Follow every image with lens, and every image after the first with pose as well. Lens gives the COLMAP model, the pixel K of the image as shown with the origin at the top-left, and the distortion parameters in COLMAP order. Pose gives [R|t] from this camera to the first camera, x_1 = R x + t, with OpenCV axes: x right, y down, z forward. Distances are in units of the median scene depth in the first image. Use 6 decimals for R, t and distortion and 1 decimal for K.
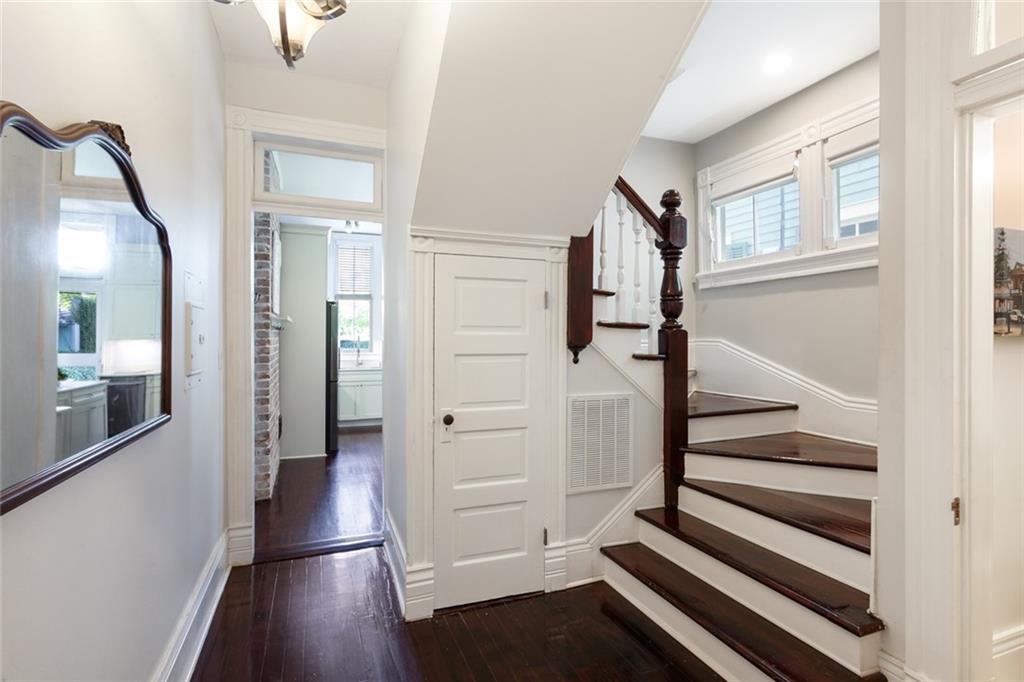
lens RADIAL K [[507.0, 0, 510.7], [0, 507.0, 333.6], [0, 0, 1]] dist [-0.000864, -0.000030]
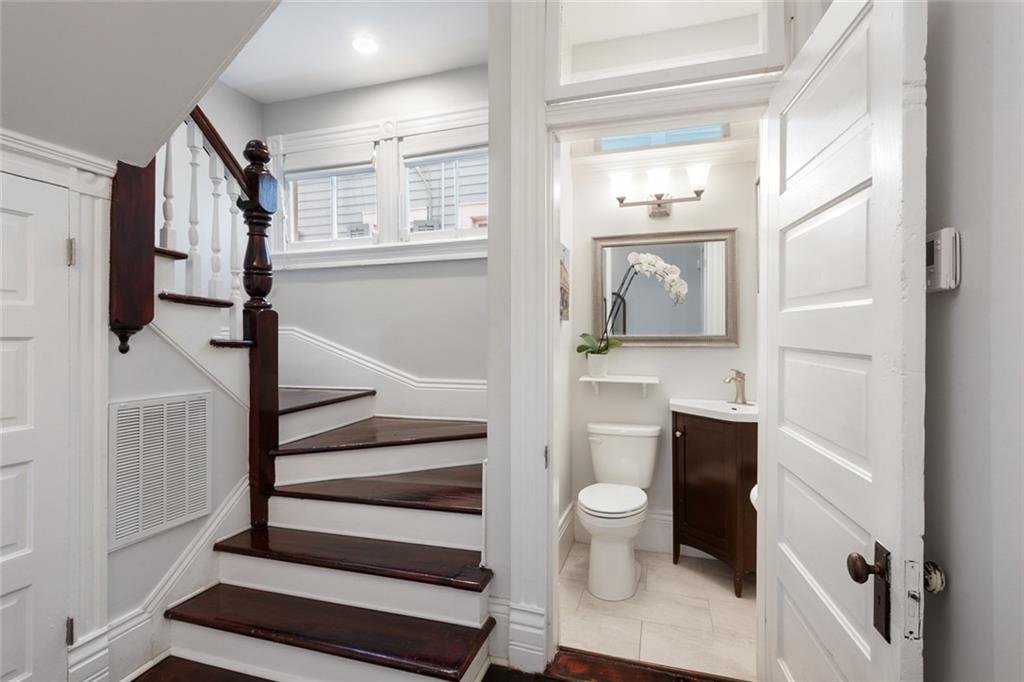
lens RADIAL K [[507.0, 0, 510.7], [0, 507.0, 333.6], [0, 0, 1]] dist [-0.000864, -0.000030]
pose [[0.632837, -0.000037, 0.774285, -0.062770], [-0.000141, 1.000000, 0.000164, 0.030780], [-0.774285, -0.000213, 0.632837, 0.166223]]
